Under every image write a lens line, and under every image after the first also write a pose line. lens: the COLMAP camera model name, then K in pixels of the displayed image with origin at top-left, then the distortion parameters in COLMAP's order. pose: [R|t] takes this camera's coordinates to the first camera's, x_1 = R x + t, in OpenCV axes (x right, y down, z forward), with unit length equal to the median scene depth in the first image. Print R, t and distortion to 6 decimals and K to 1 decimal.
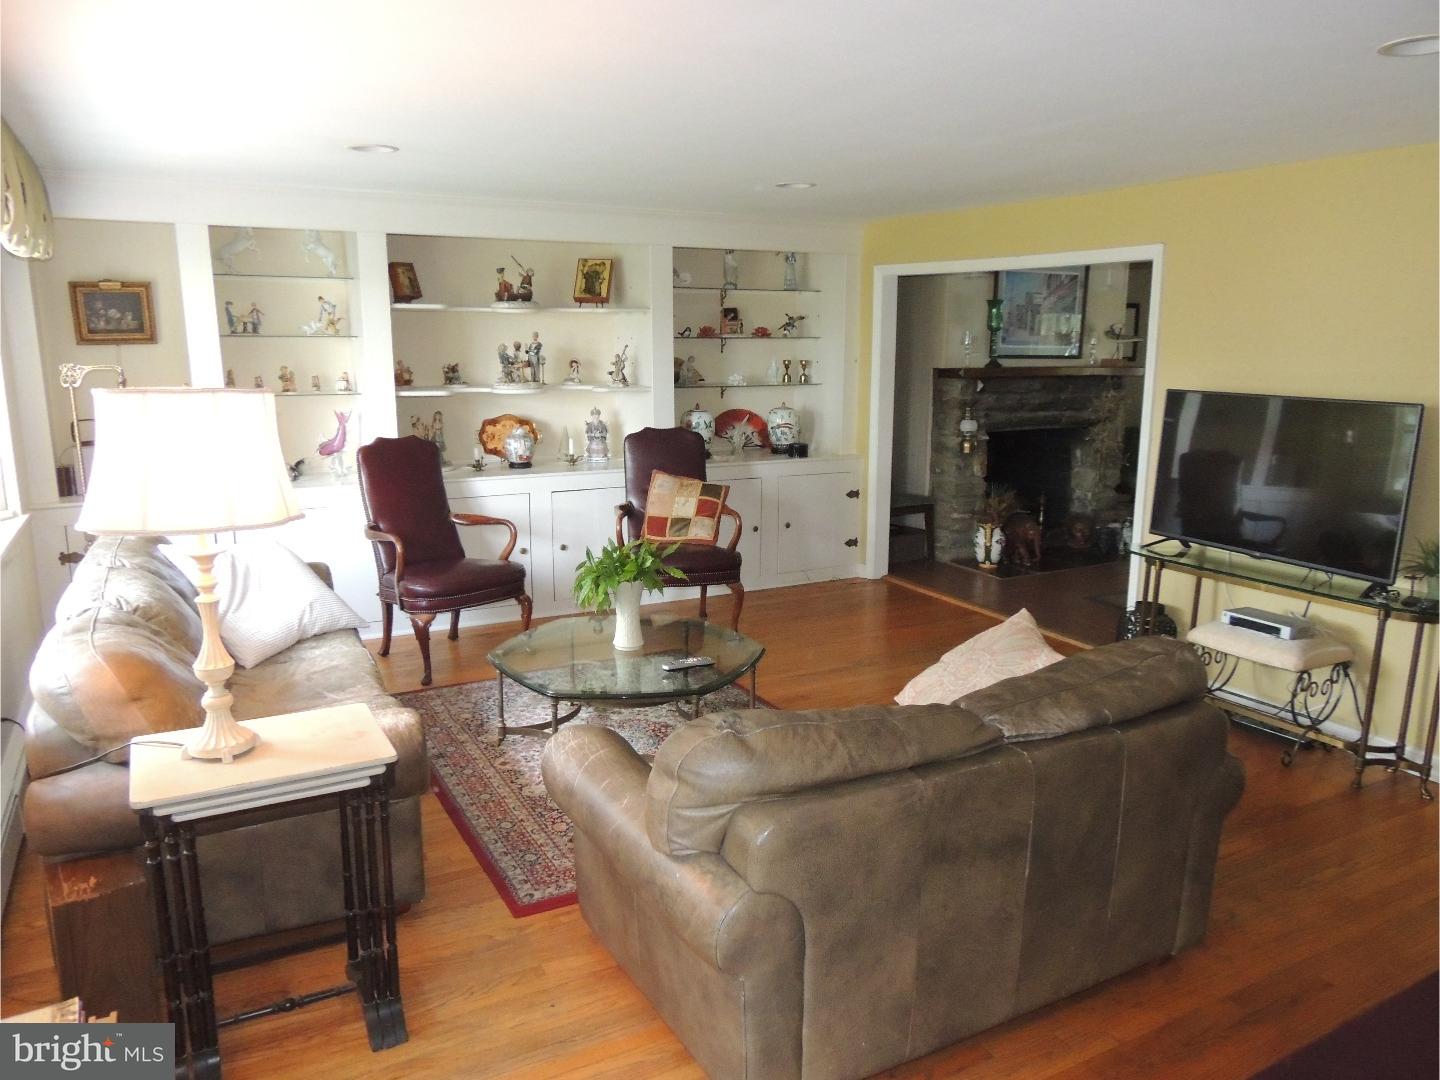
lens RADIAL K [[1034.7, 0, 720.0], [0, 1034.7, 540.0], [0, 0, 1]] dist [0.000933, -0.004188]
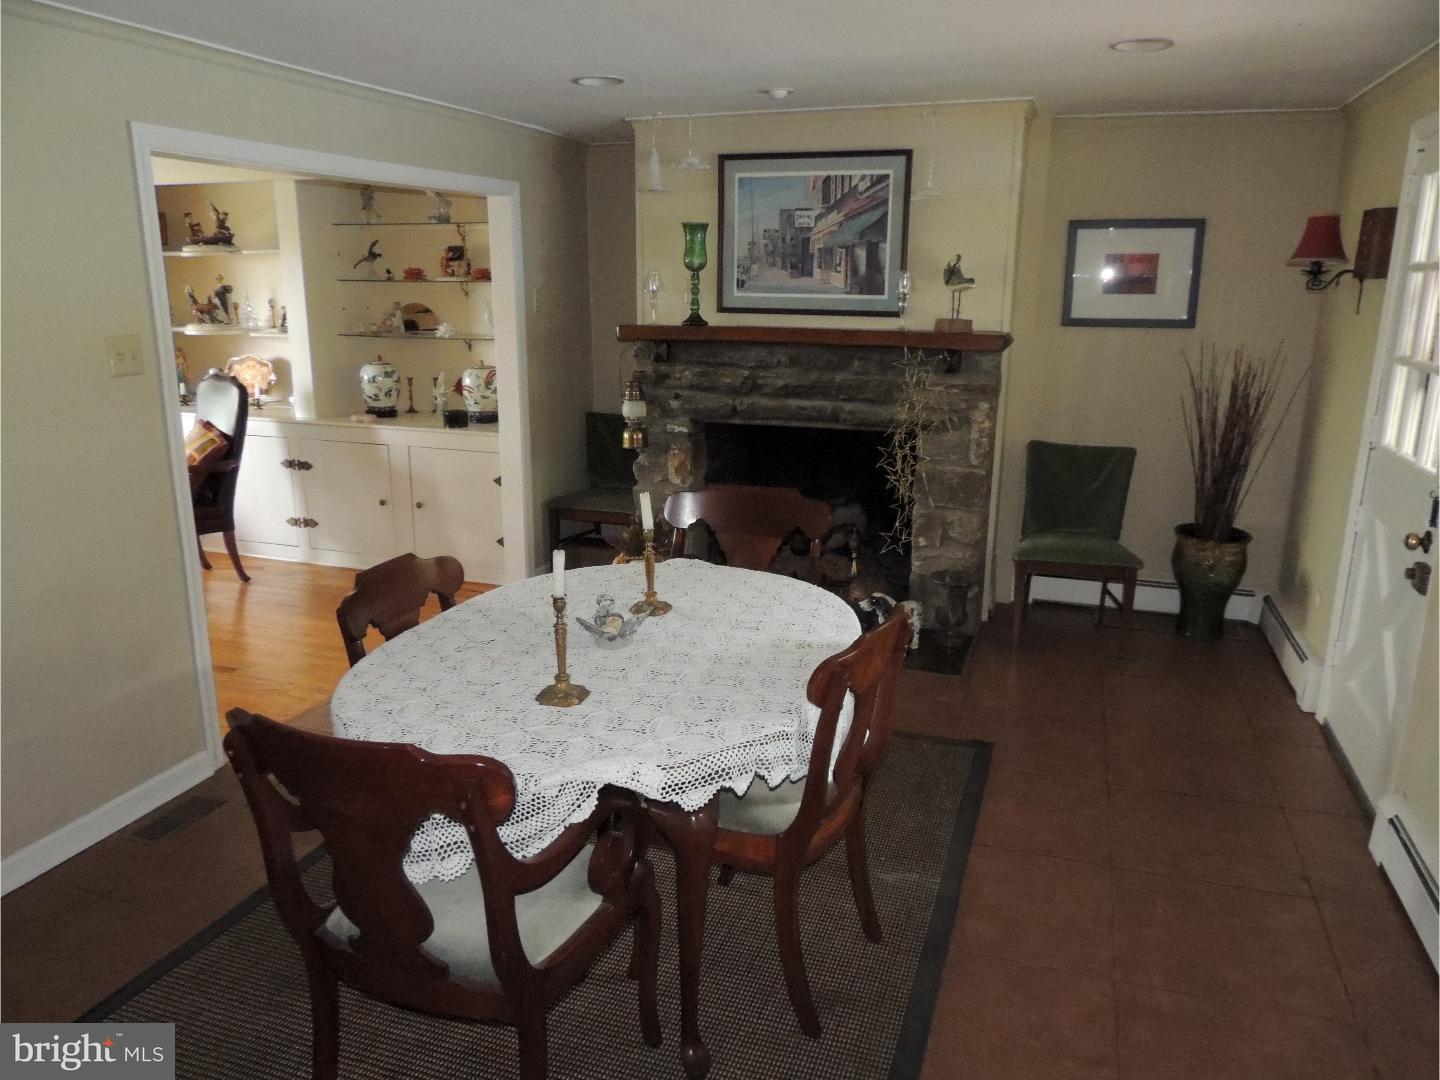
lens RADIAL K [[1034.7, 0, 720.0], [0, 1034.7, 540.0], [0, 0, 1]] dist [0.000933, -0.004188]
pose [[0.674434, 0.179902, -0.716082, 0.758997], [-0.146717, 0.983175, 0.108820, -0.103070], [0.723611, 0.031670, 0.689481, 0.540685]]
